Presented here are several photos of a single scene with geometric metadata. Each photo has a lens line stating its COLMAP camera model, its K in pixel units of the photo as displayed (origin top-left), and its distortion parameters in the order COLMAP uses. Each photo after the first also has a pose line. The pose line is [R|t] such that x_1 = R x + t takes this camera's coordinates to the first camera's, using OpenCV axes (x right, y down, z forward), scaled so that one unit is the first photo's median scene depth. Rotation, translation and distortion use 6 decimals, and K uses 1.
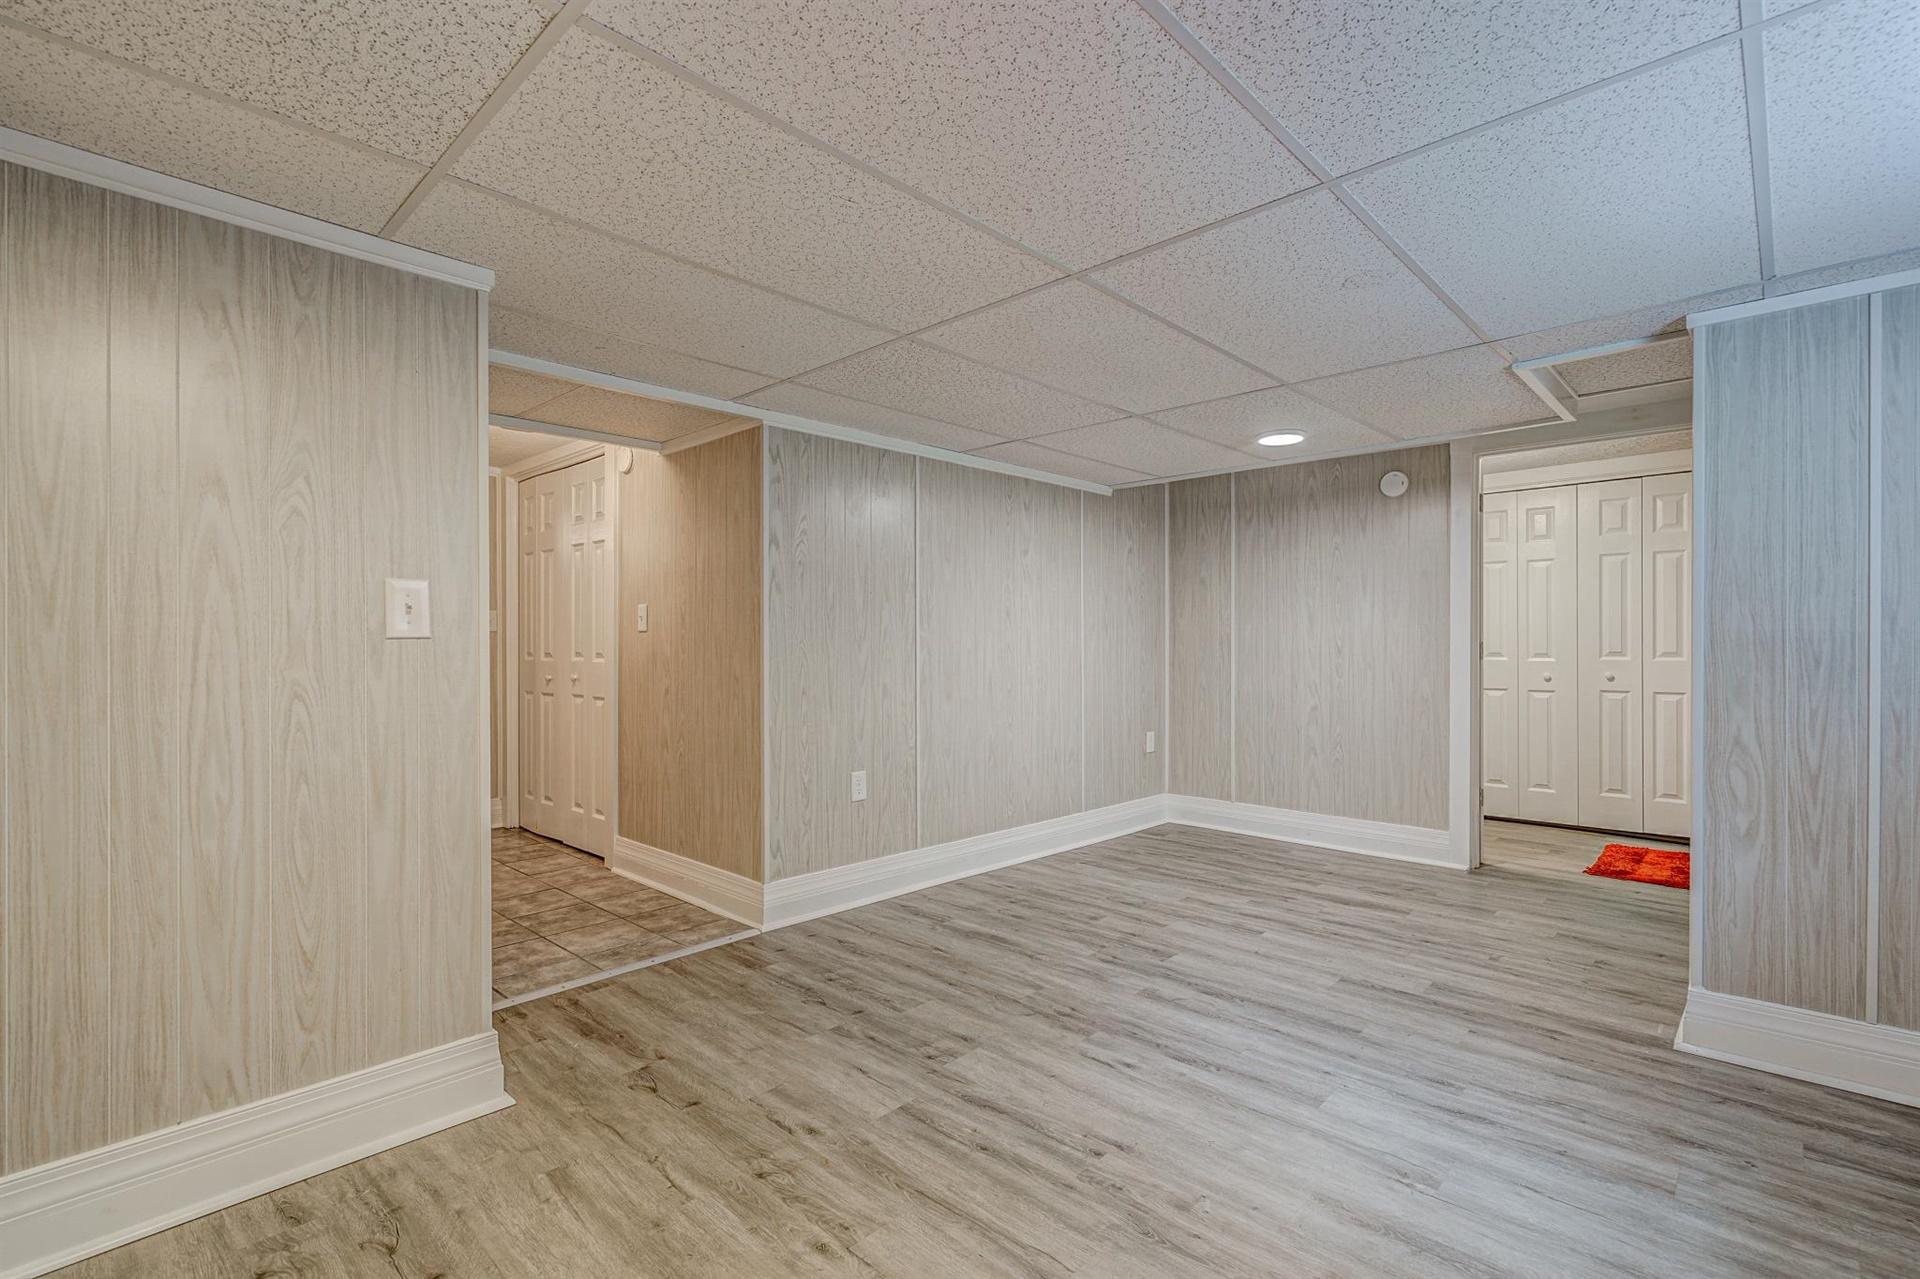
lens RADIAL K [[875.6, 0, 954.6], [0, 875.6, 643.3], [0, 0, 1]] dist [-0.002496, 0.000064]
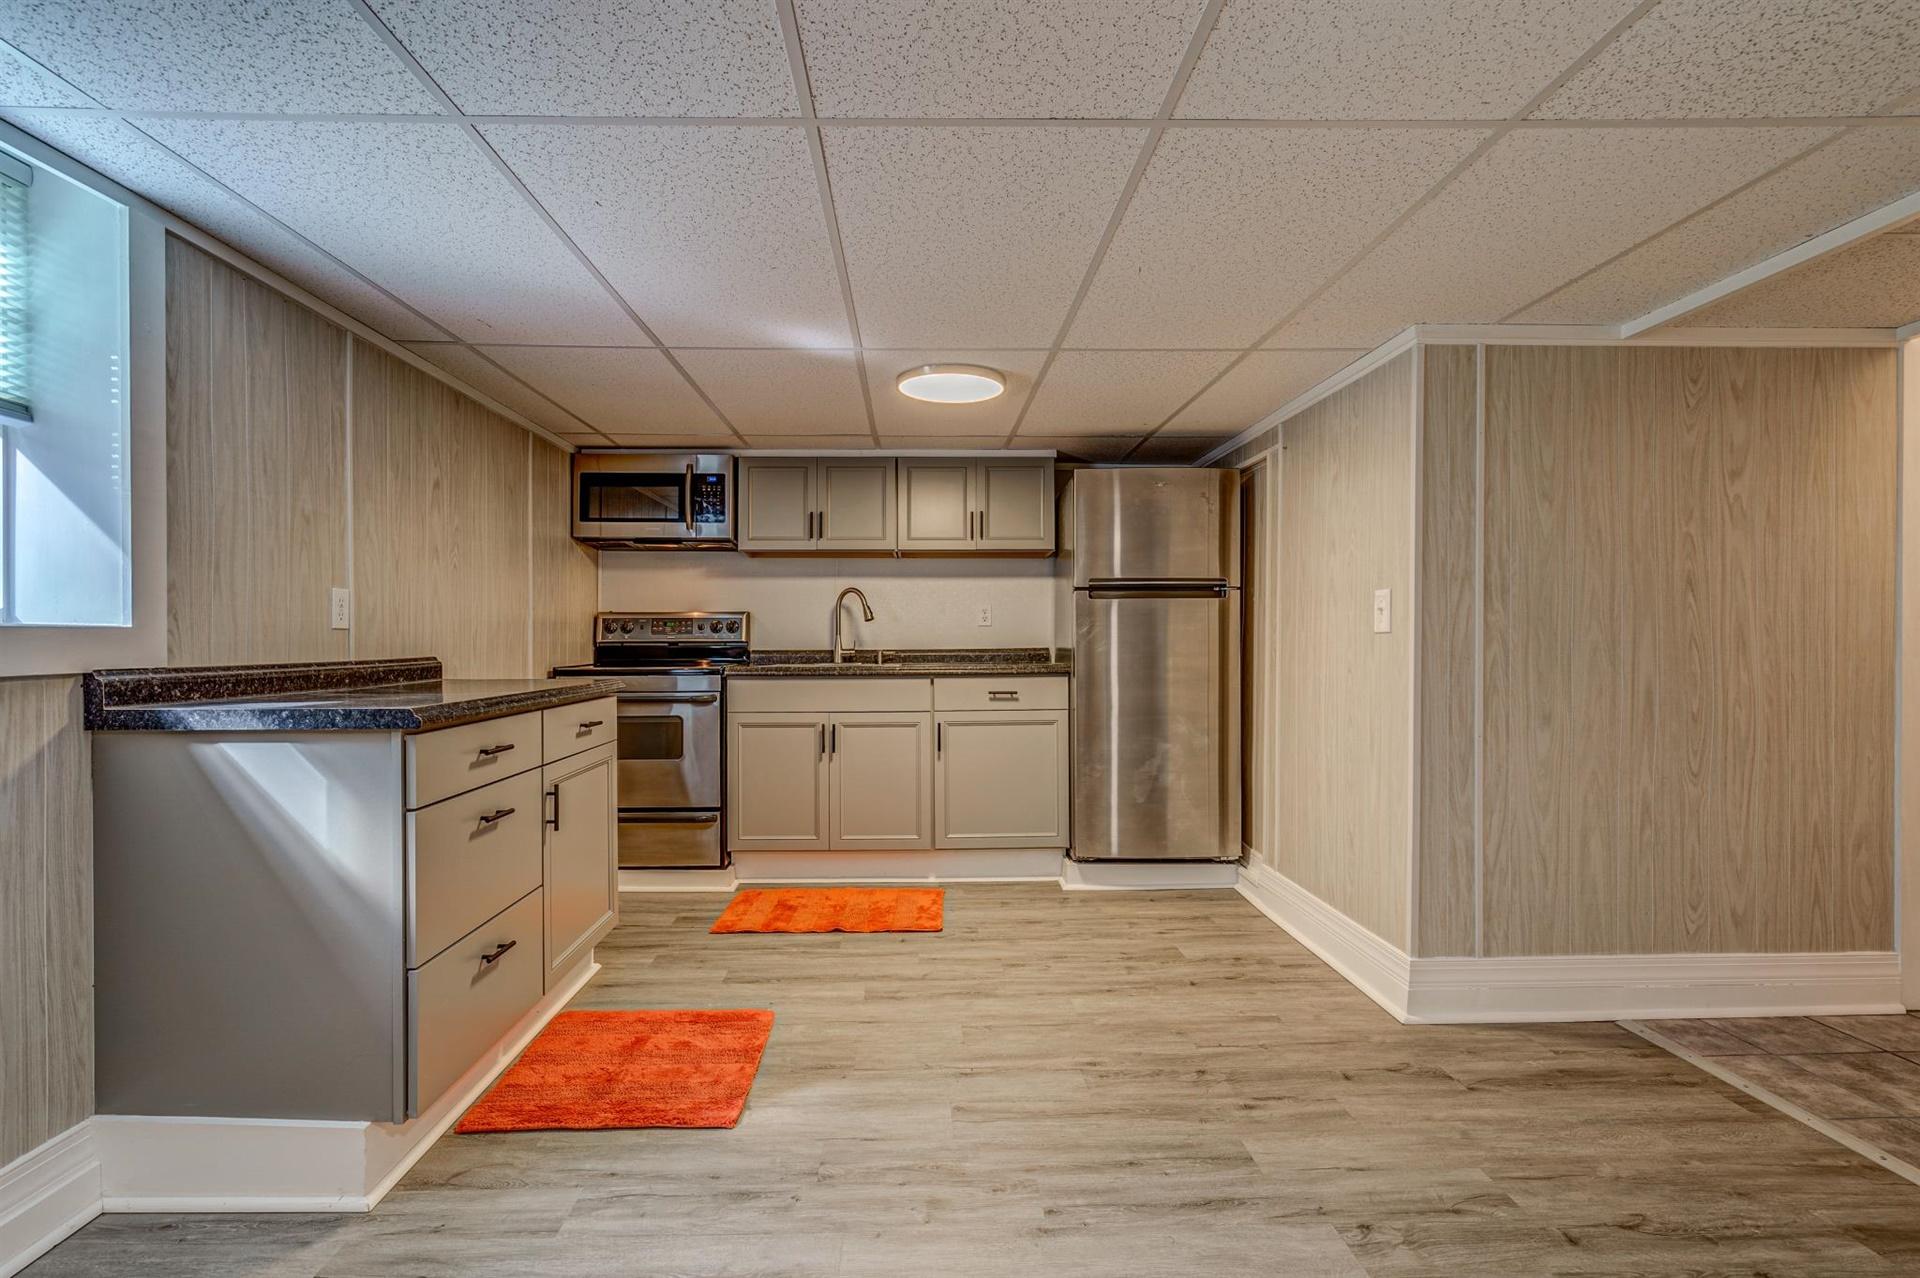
lens RADIAL K [[875.6, 0, 954.6], [0, 875.6, 642.8], [0, 0, 1]] dist [-0.002496, 0.000064]
pose [[-0.686982, 0.006192, -0.726648, 0.746538], [0.002333, 0.999977, 0.006315, -0.001139], [0.726671, 0.002643, -0.686981, 1.314707]]
